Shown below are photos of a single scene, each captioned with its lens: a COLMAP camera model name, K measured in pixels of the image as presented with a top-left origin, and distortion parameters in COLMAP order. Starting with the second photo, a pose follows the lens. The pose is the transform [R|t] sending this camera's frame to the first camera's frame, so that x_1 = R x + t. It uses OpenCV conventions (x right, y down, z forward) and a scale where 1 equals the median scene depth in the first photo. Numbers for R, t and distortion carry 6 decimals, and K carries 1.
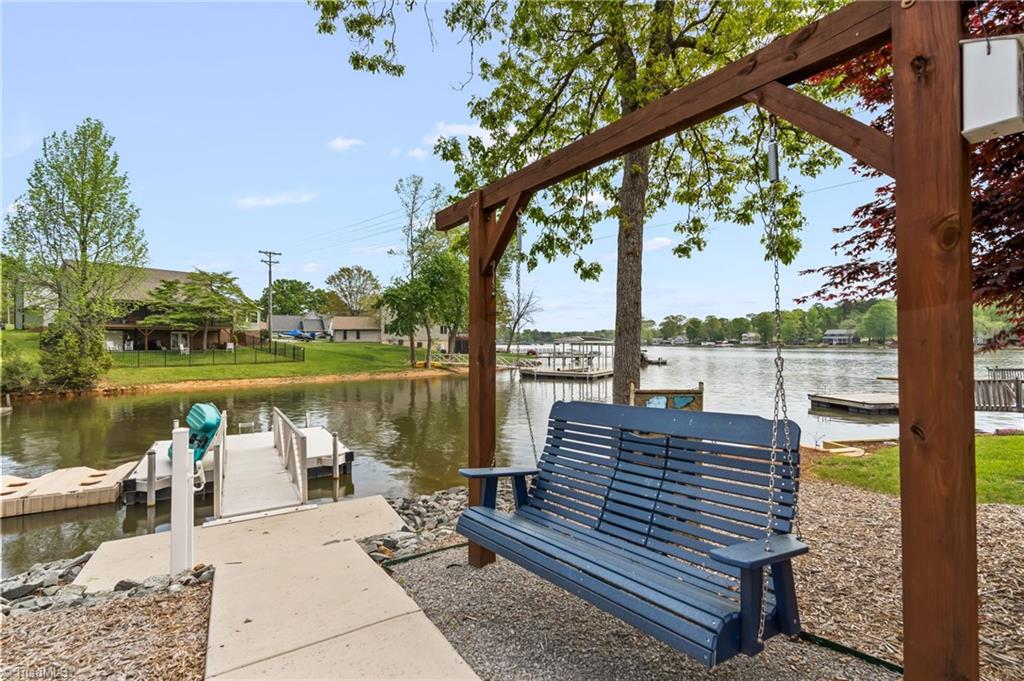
lens RADIAL K [[466.7, 0, 513.7], [0, 466.7, 333.9], [0, 0, 1]] dist [-0.005158, 0.001011]
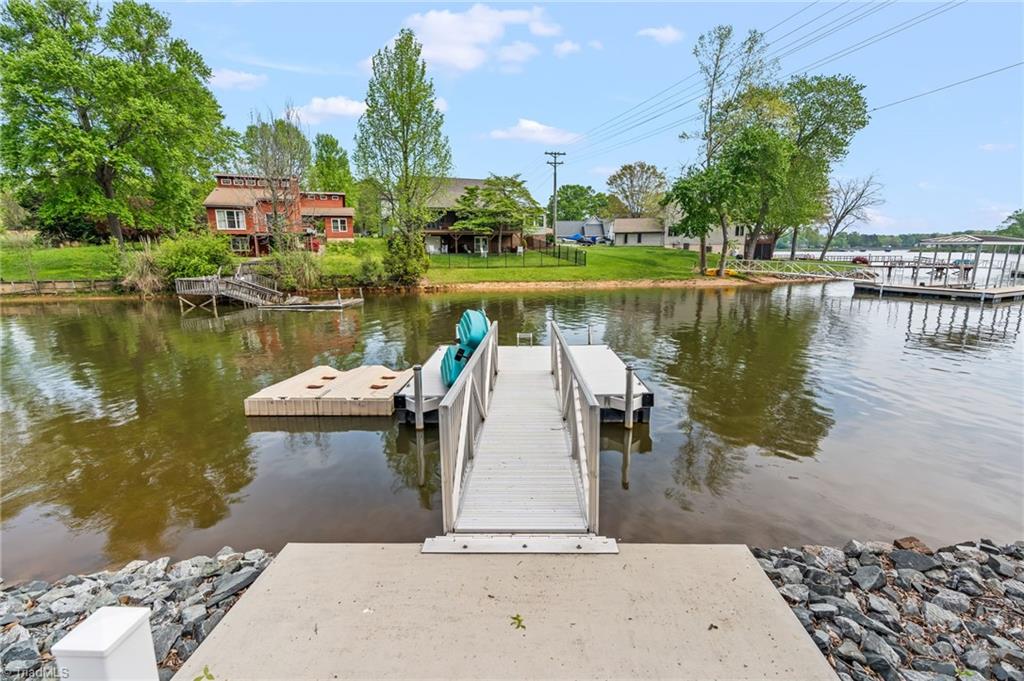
lens RADIAL K [[466.7, 0, 518.5], [0, 466.7, 347.8], [0, 0, 1]] dist [-0.005158, 0.001011]
pose [[0.847225, 0.108514, -0.520033, -0.045445], [0.011179, 0.975057, 0.221675, 0.008880], [0.531116, -0.193622, 0.824880, 0.095245]]
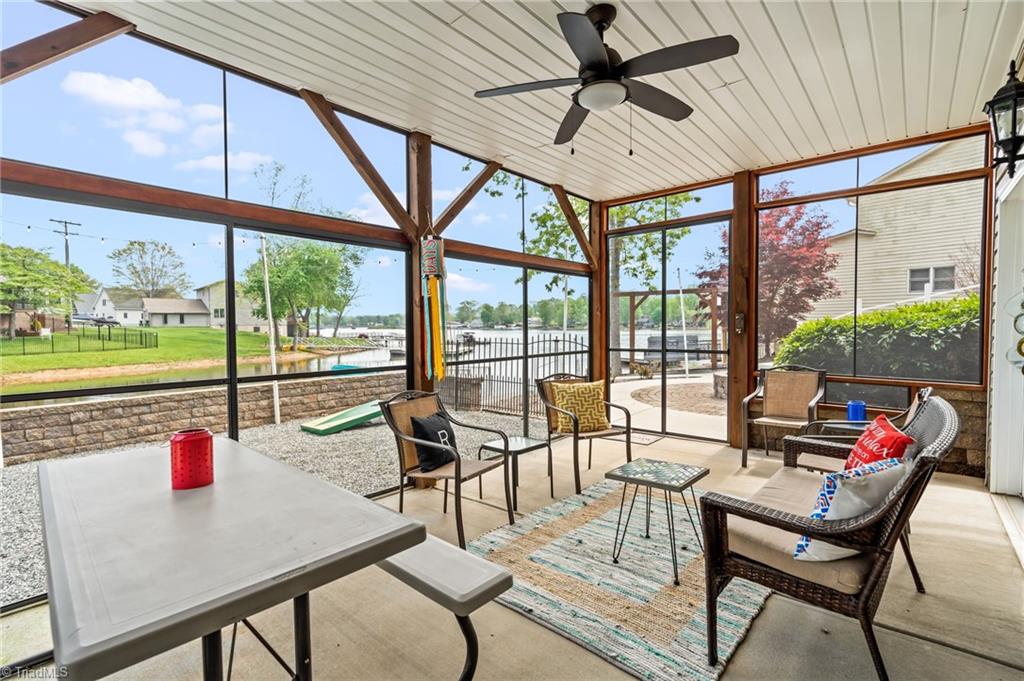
lens RADIAL K [[466.7, 0, 513.6], [0, 466.7, 339.9], [0, 0, 1]] dist [-0.005158, 0.001011]
pose [[0.901407, -0.018641, 0.432571, -0.208196], [-0.001713, 0.998911, 0.046616, -0.001180], [-0.432969, -0.042761, 0.900394, -0.155596]]
